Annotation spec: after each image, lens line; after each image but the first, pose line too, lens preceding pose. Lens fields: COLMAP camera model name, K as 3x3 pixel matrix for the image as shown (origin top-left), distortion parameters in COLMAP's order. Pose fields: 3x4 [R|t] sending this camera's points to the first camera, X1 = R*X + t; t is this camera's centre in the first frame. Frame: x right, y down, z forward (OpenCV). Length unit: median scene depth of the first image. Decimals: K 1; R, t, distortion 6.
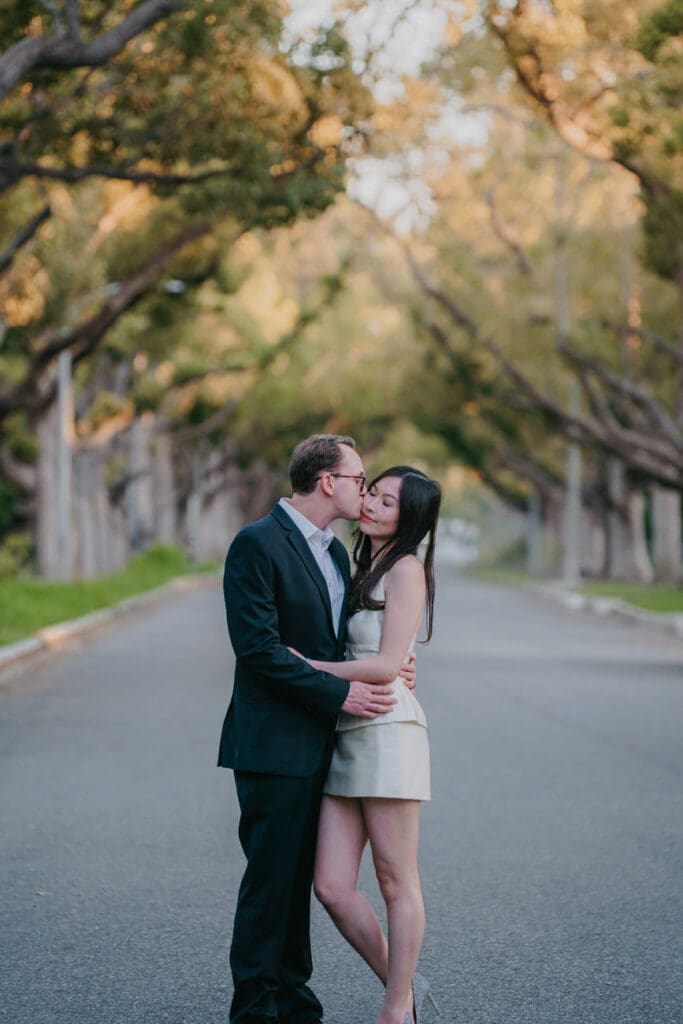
lens RADIAL K [[1998.9, 0, 388.9], [0, 1998.9, 453.4], [0, 0, 1]] dist [0.558272, 0.087579]
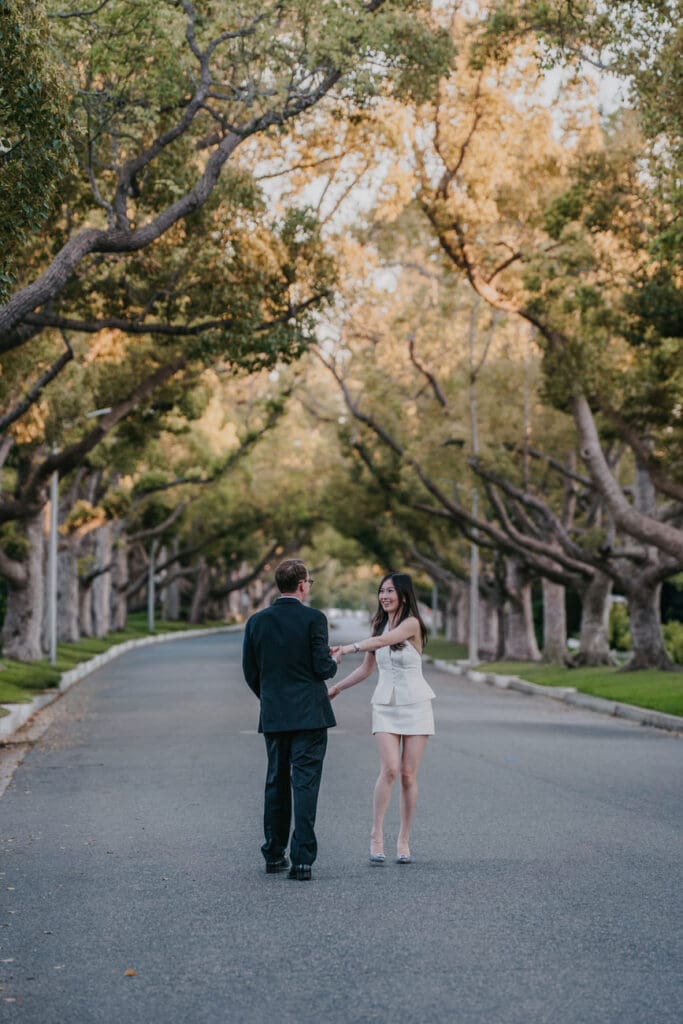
lens RADIAL K [[1847.6, 0, 341.5], [0, 1847.6, 512.0], [0, 0, 1]] dist [0.422467, 0.247352]
pose [[0.998735, 0.004345, 0.050092, -0.046807], [-0.003354, 0.999797, -0.019852, -0.001982], [-0.050168, 0.019659, 0.998547, -0.098866]]
